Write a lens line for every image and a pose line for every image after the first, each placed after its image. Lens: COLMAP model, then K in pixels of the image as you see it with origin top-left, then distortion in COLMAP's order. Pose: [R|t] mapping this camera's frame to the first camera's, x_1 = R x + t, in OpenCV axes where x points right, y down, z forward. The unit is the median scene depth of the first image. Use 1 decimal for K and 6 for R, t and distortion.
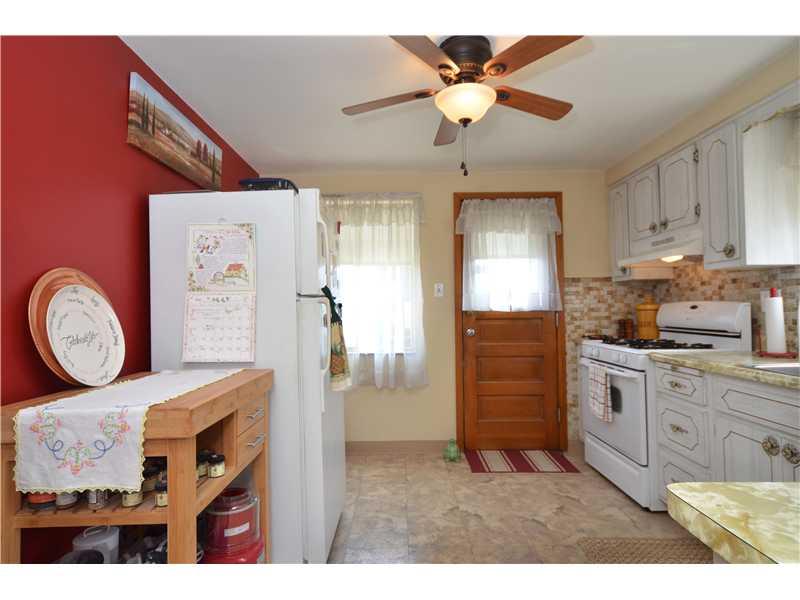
lens RADIAL K [[445.6, 0, 401.0], [0, 445.6, 300.7], [0, 0, 1]] dist [0.022181, 0.000322]
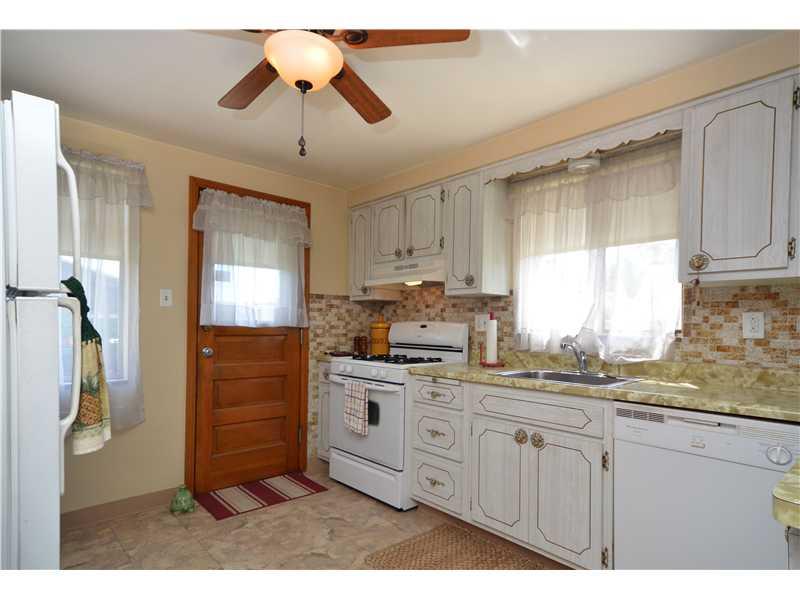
lens RADIAL K [[445.6, 0, 407.8], [0, 445.6, 329.9], [0, 0, 1]] dist [0.022181, 0.000322]
pose [[0.743622, 0.014542, 0.668443, -0.138447], [-0.032891, 0.999349, 0.014850, 0.007219], [-0.667791, -0.033029, 0.743615, 0.154672]]
